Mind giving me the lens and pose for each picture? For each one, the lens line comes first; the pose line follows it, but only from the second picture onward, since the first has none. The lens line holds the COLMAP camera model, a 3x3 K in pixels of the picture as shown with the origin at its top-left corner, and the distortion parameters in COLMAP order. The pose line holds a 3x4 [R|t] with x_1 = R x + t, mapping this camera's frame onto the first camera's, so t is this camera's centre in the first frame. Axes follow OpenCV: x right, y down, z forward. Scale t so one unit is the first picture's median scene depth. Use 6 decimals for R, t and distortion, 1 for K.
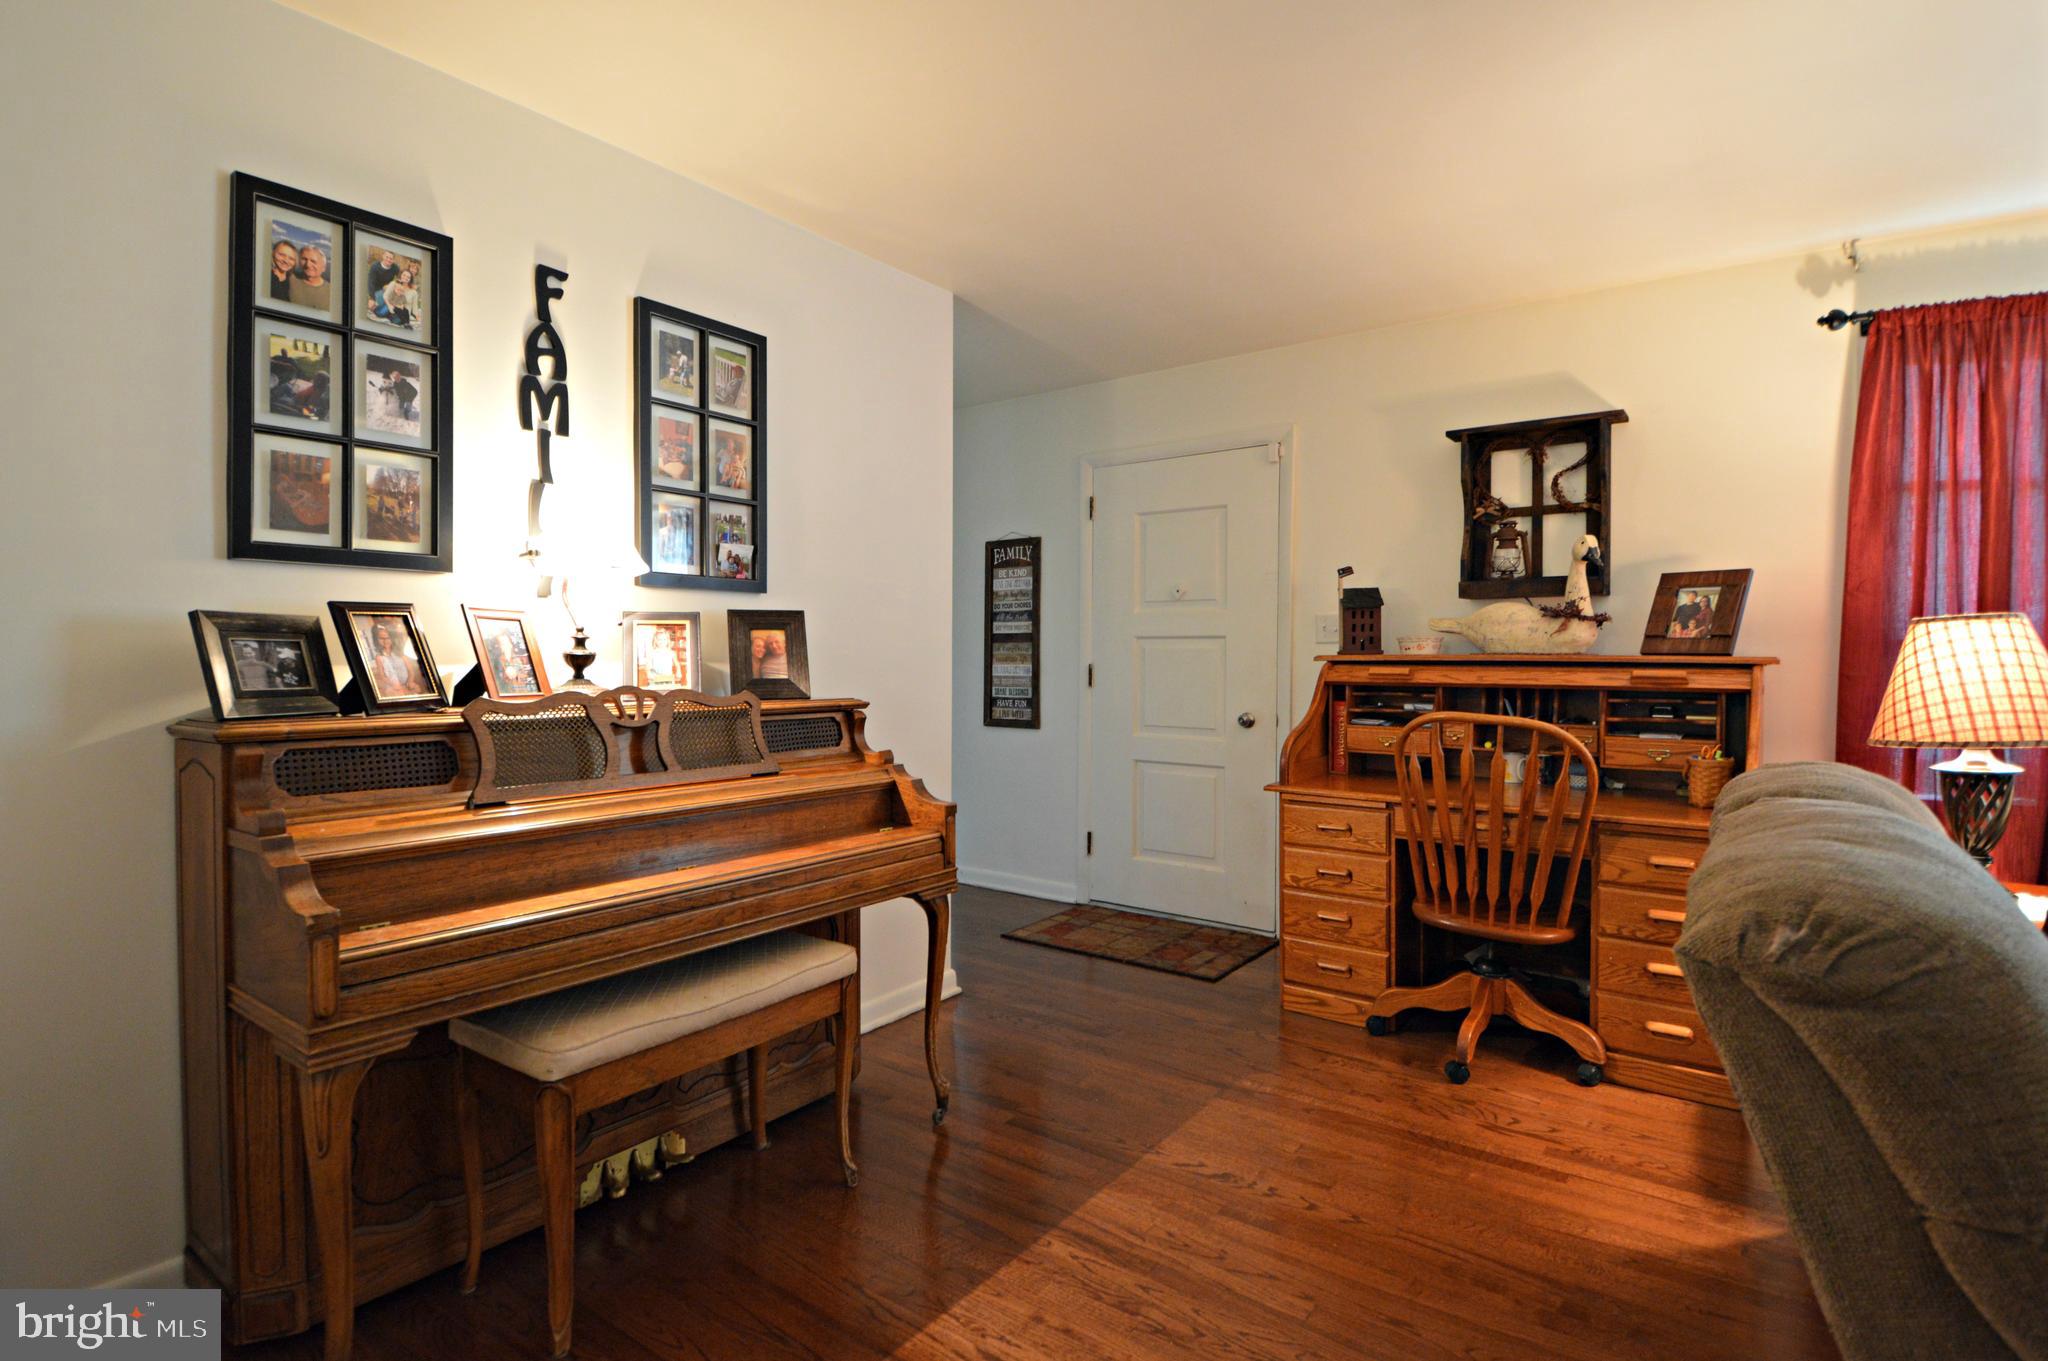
lens RADIAL K [[1013.4, 0, 1024.0], [0, 1013.4, 680.5], [0, 0, 1]] dist [0.029865, -0.036253]
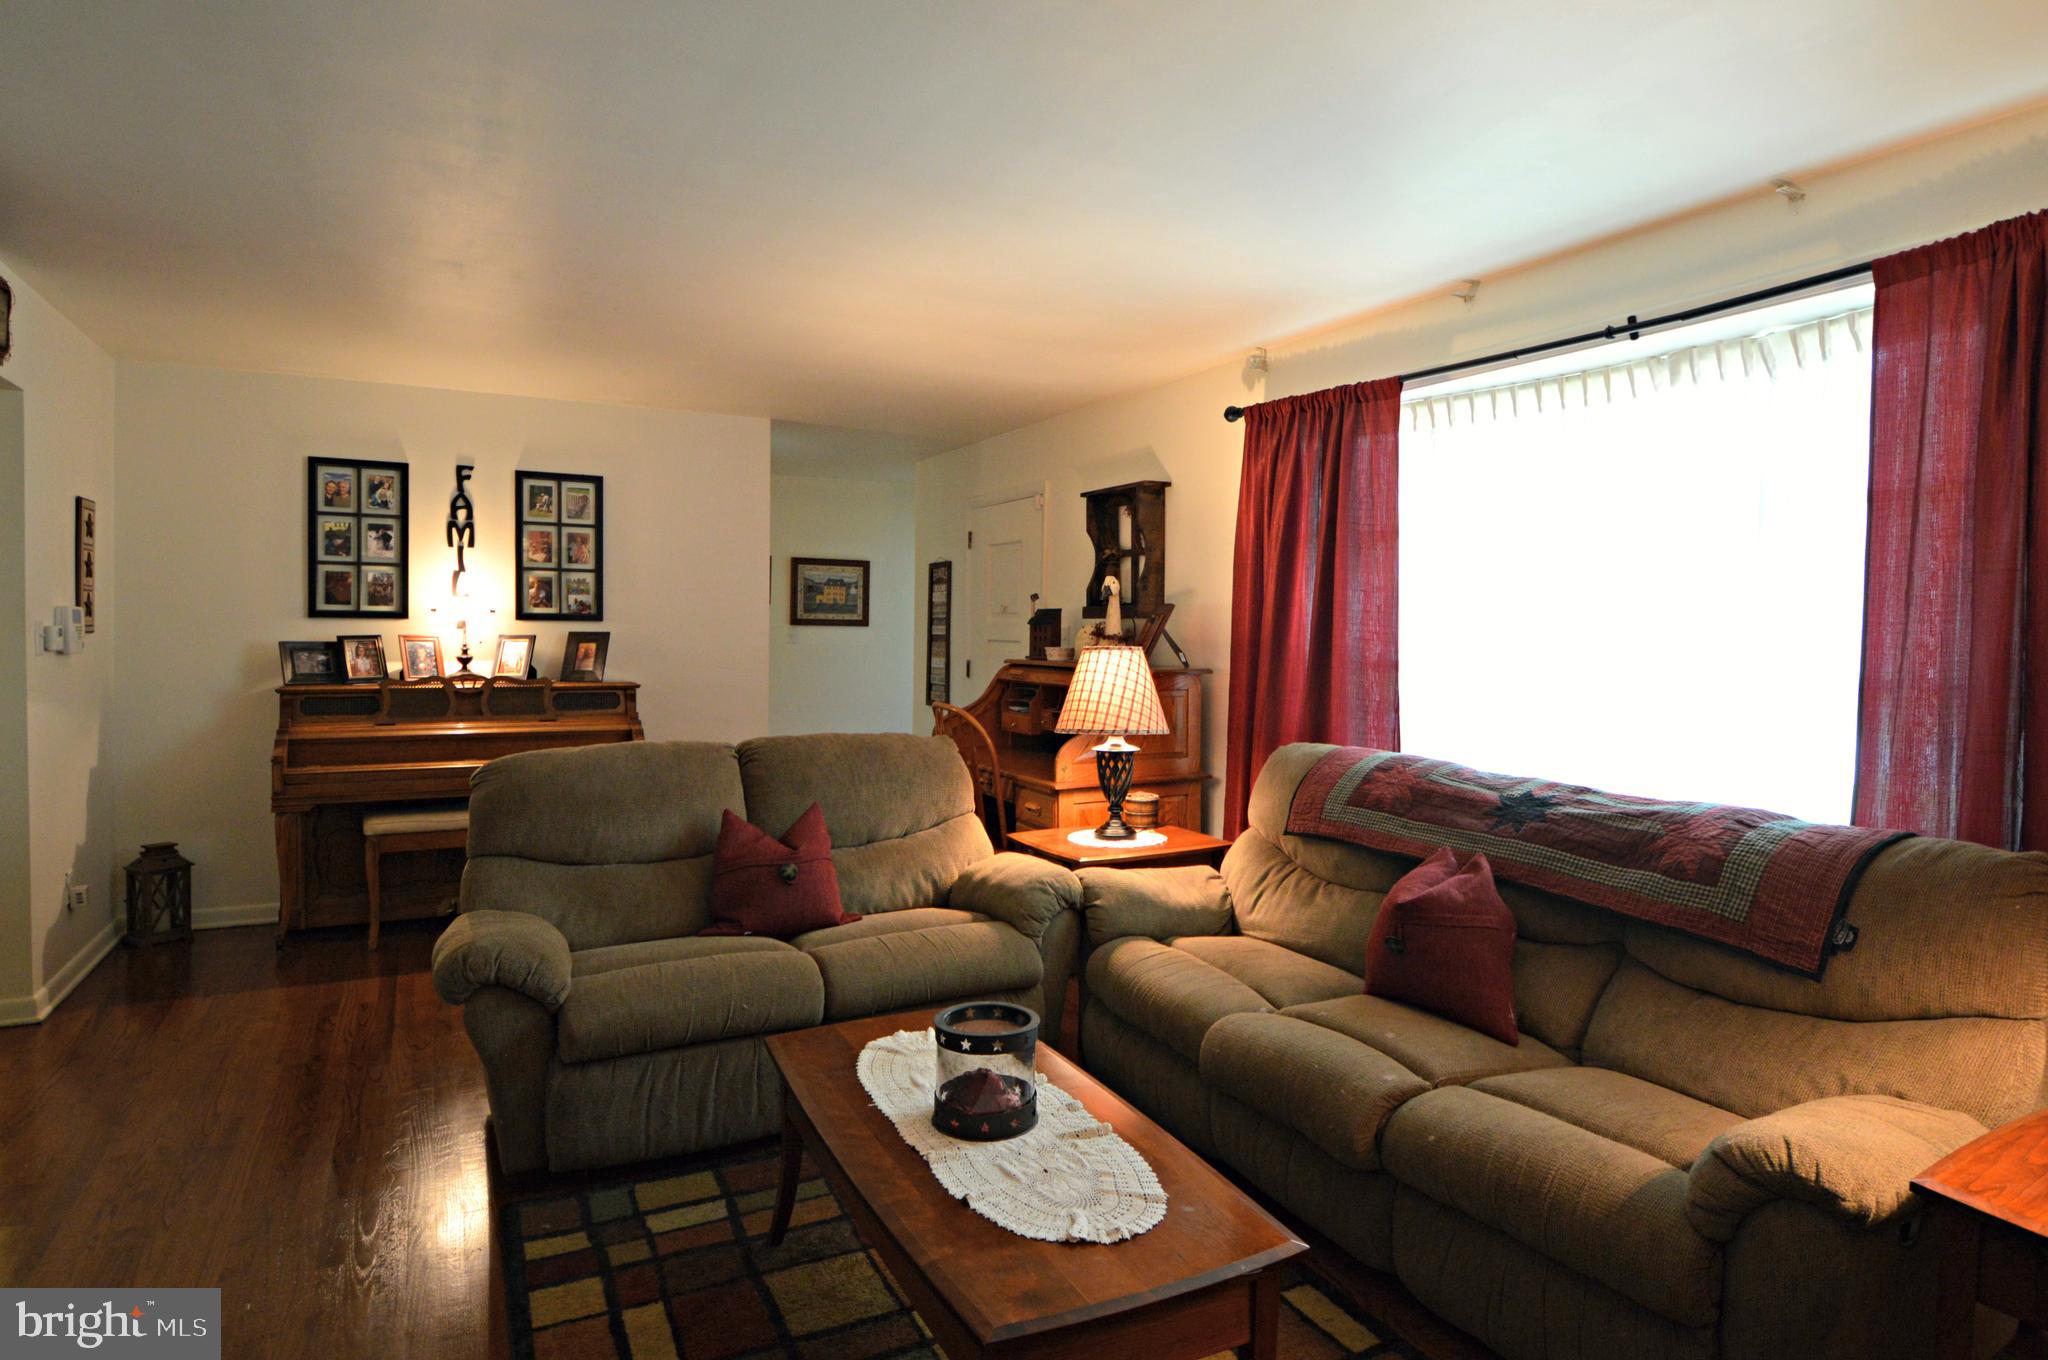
lens RADIAL K [[1103.3, 0, 1024.0], [0, 1103.3, 680.0], [0, 0, 1]] dist [-0.001177, -0.000867]
pose [[0.908378, 0.026072, -0.417337, 1.359295], [-0.018061, 0.999569, 0.023133, -0.046108], [0.417760, -0.013476, 0.908457, -0.489976]]
